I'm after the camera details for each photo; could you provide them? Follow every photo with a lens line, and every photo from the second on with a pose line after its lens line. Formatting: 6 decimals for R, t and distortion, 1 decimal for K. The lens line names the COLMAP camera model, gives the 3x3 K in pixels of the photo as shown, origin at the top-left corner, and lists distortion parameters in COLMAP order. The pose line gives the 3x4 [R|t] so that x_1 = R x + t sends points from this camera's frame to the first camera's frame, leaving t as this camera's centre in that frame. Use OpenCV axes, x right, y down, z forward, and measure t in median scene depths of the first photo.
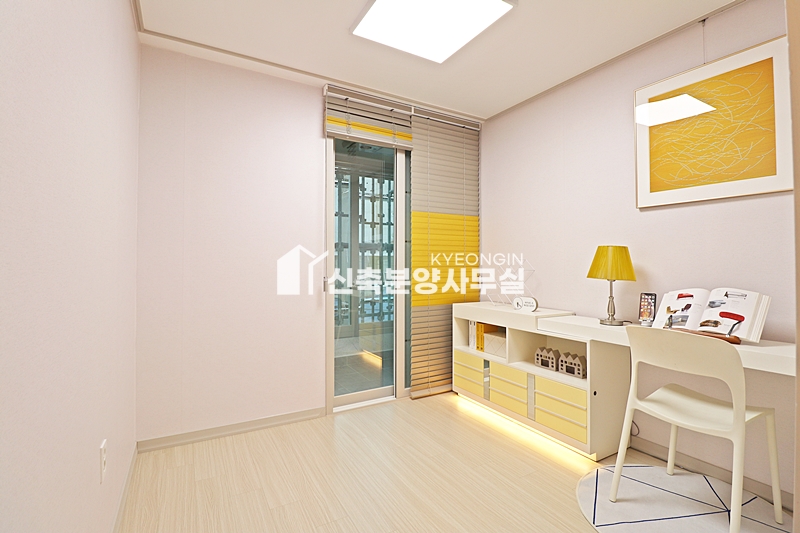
lens RADIAL K [[371.2, 0, 398.9], [0, 371.2, 265.0], [0, 0, 1]] dist [-0.013781, -0.000573]
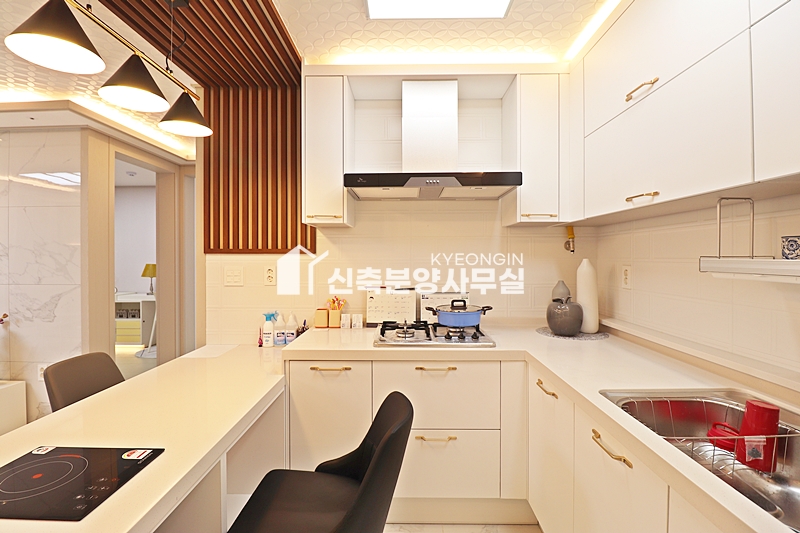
lens RADIAL K [[371.2, 0, 399.6], [0, 371.2, 261.4], [0, 0, 1]] dist [-0.013781, -0.000573]
pose [[0.518279, -0.004633, 0.855199, -0.690181], [-0.005001, 0.999952, 0.008448, -0.096833], [-0.855197, -0.008656, 0.518231, -1.730507]]
